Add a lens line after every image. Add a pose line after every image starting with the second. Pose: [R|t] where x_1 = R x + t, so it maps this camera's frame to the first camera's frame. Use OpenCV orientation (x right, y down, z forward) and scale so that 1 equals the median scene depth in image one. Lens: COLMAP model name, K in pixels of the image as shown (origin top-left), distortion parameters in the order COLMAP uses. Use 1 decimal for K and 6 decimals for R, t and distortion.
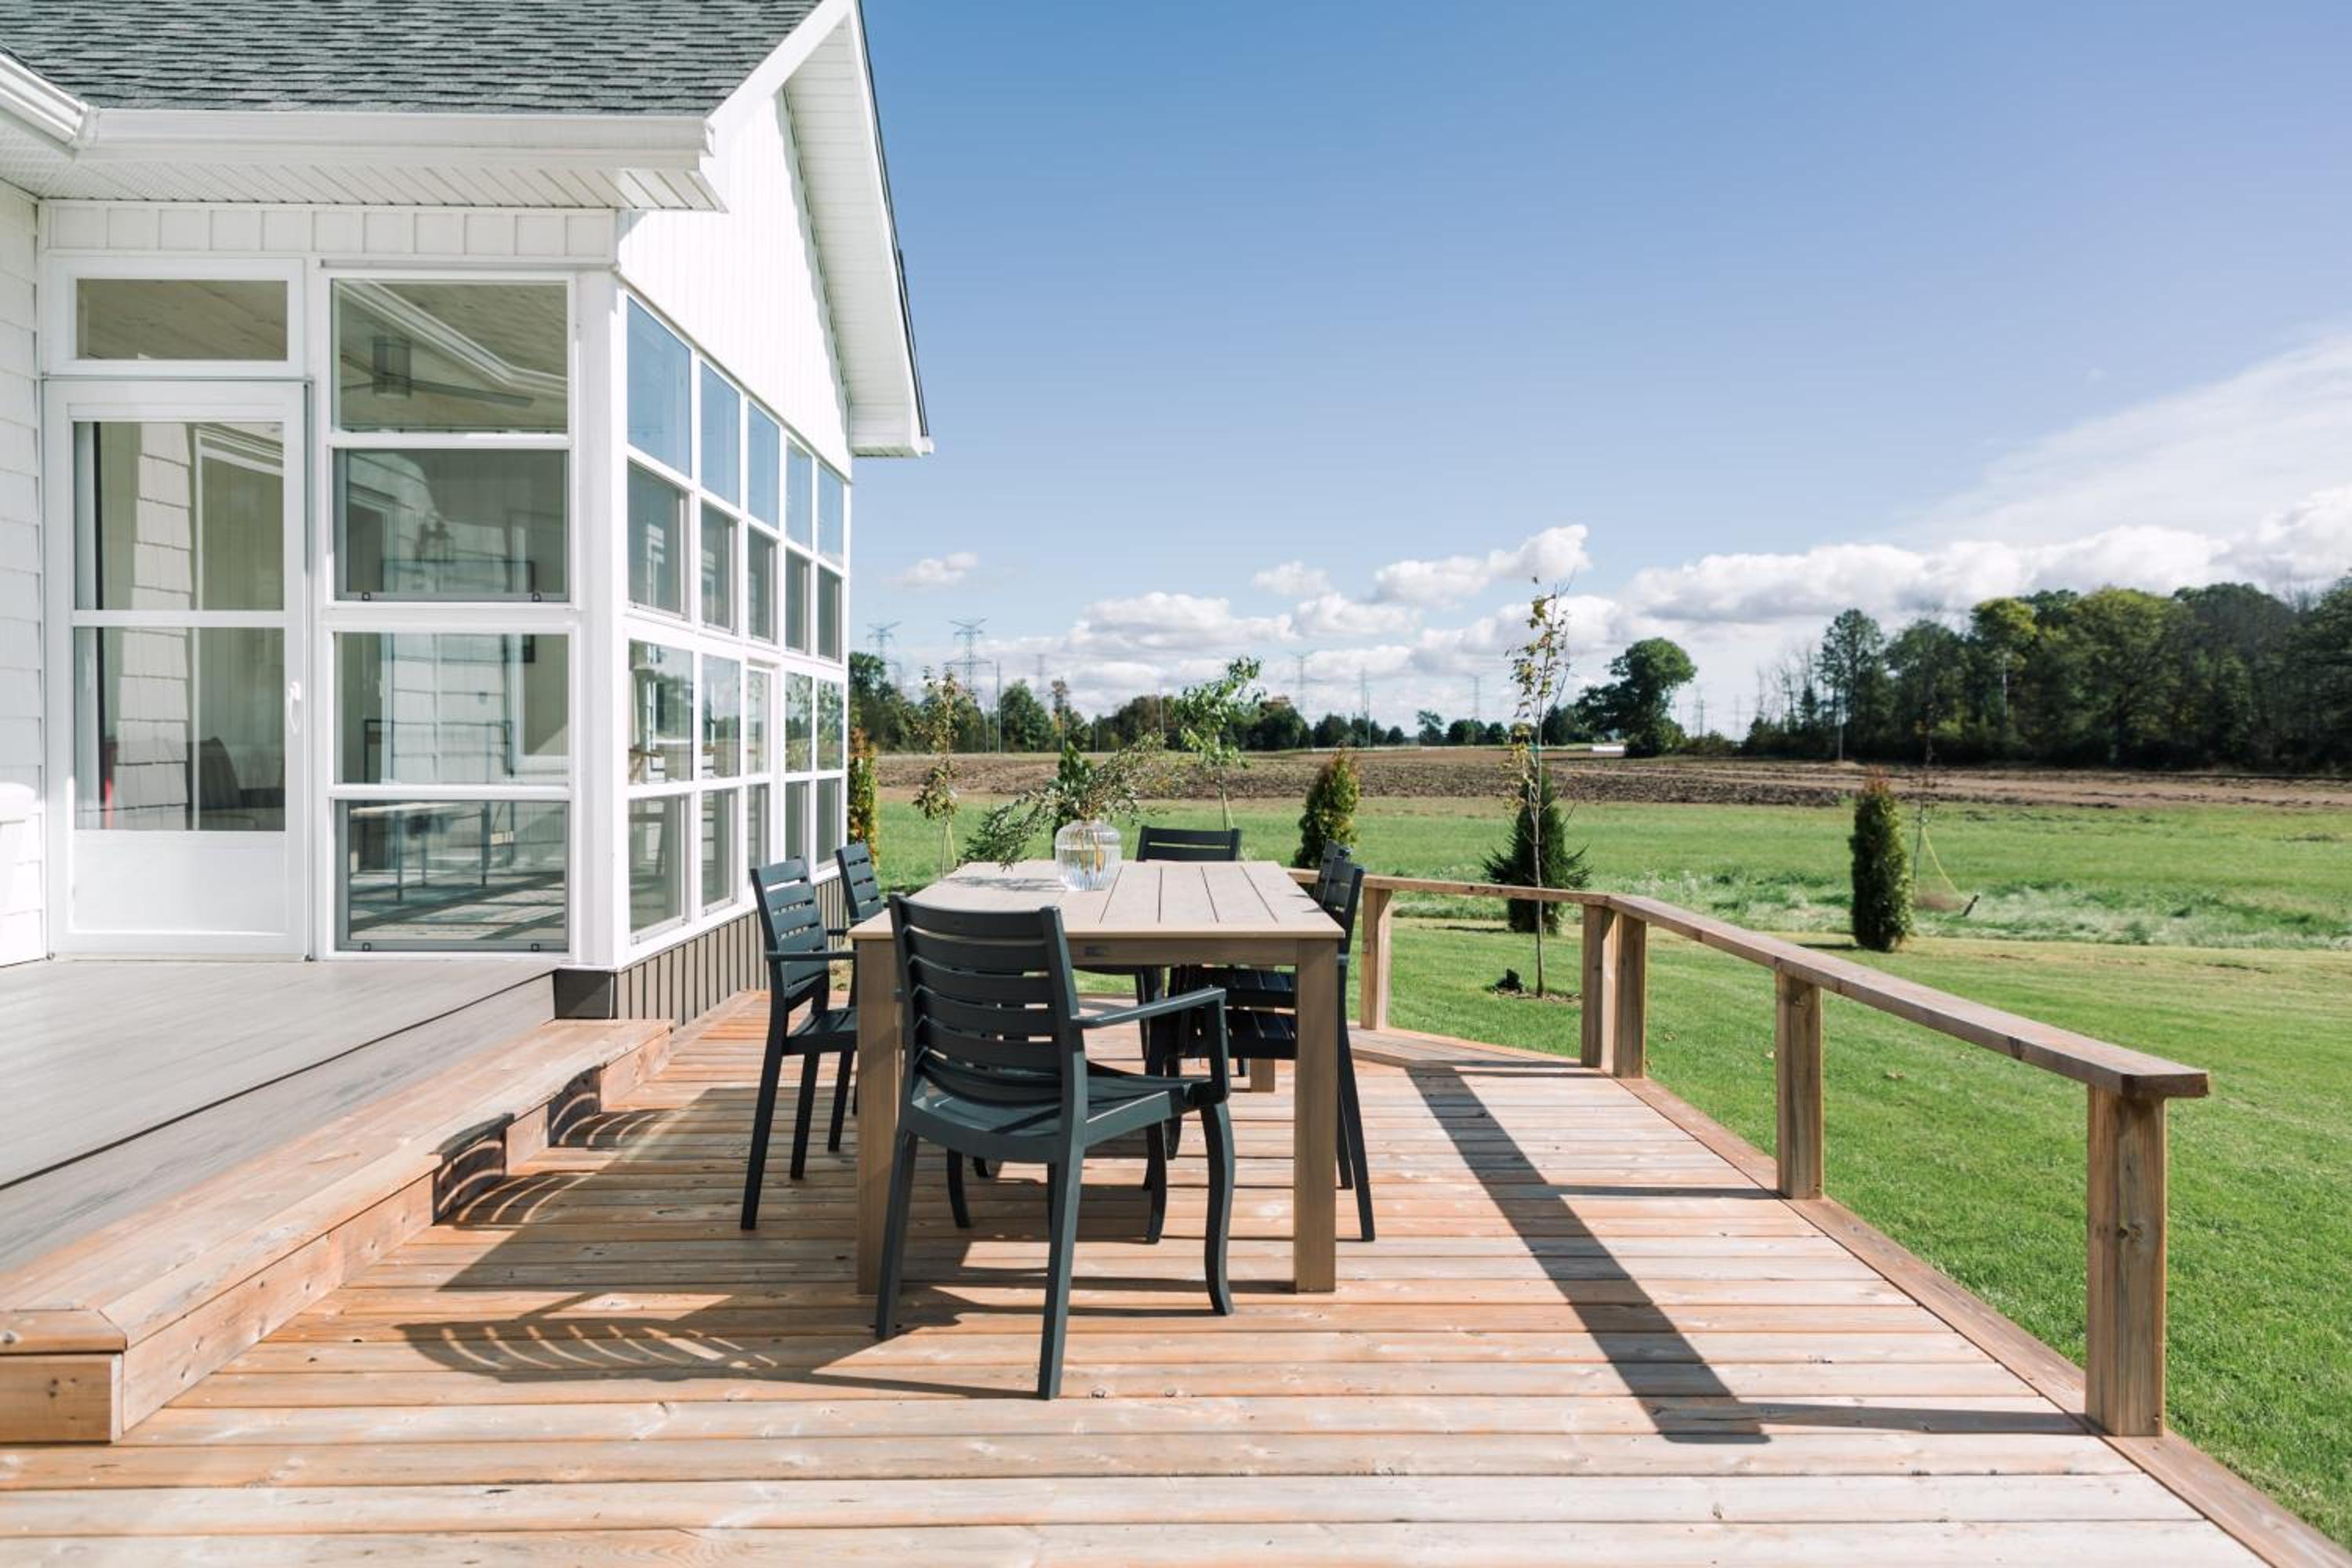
lens RADIAL K [[1645.6, 0, 1176.0], [0, 1645.6, 784.0], [0, 0, 1]] dist [0.017736, 0.001109]
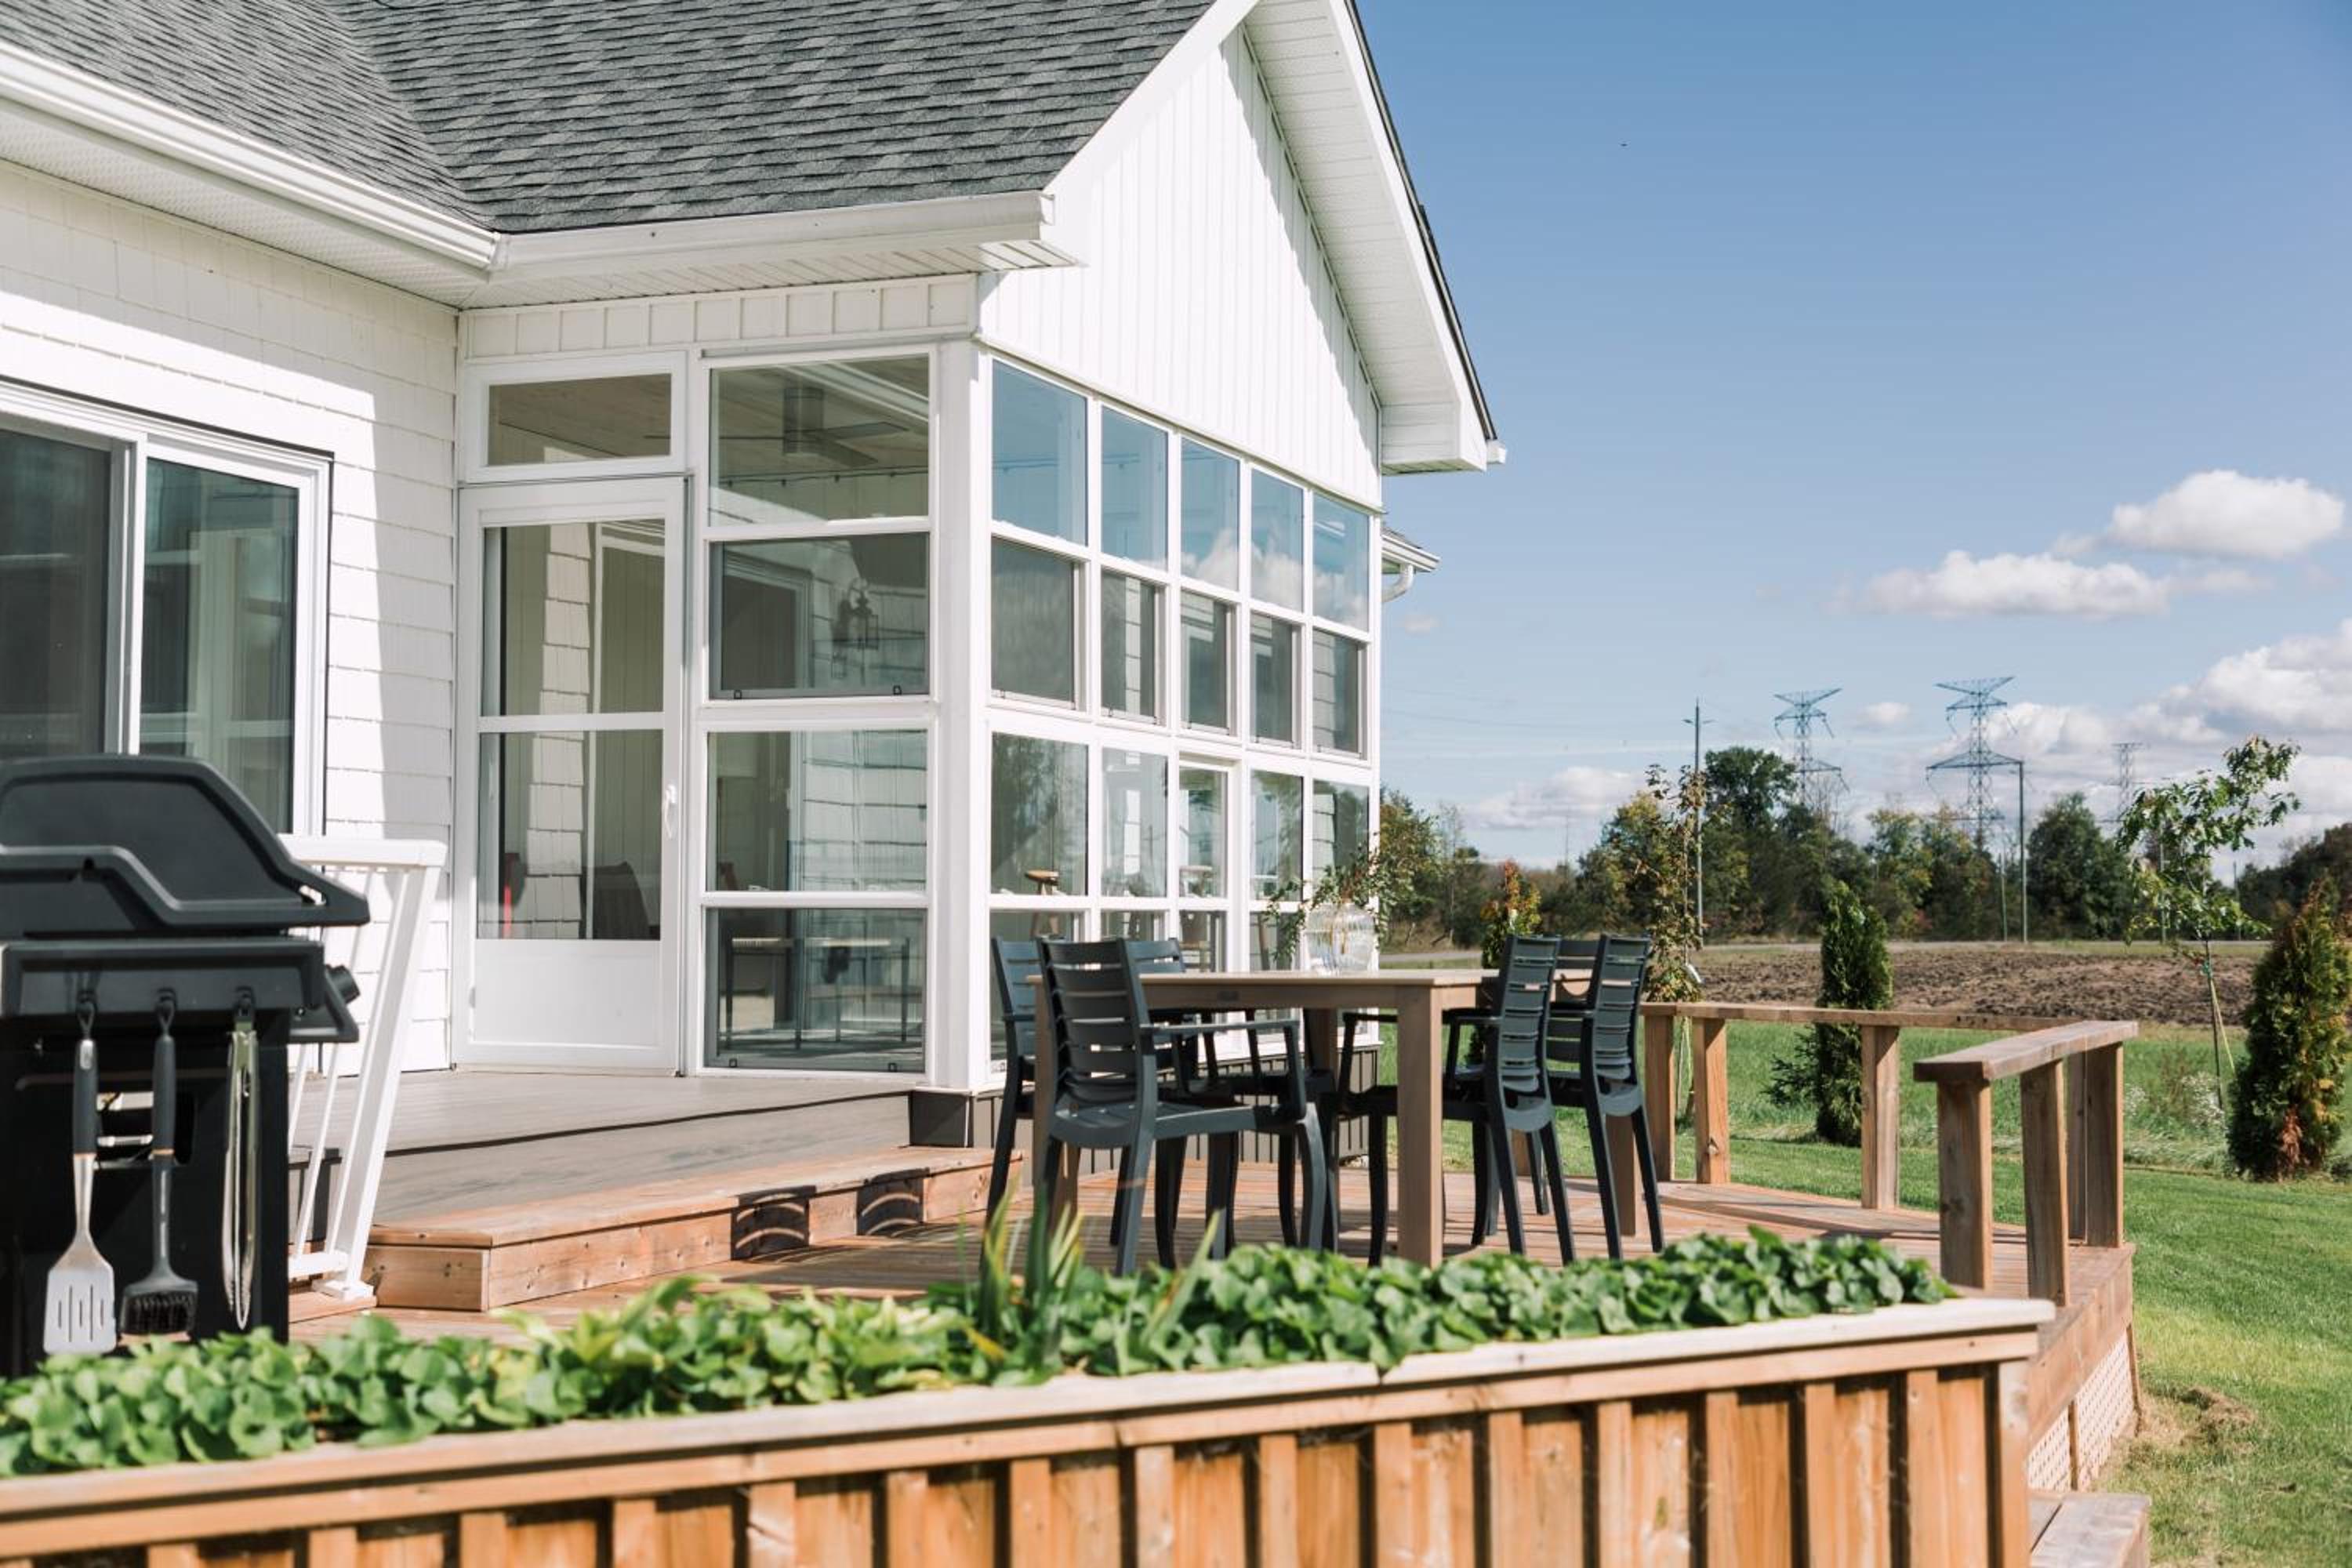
lens RADIAL K [[3685.7, 0, 1174.6], [0, 3685.7, 849.5], [0, 0, 1]] dist [0.160316, 0.007222]
pose [[0.918213, -0.010929, -0.395935, 0.582940], [-0.010384, 0.998612, -0.051645, 0.083230], [0.395950, 0.051532, 0.916825, -0.848614]]
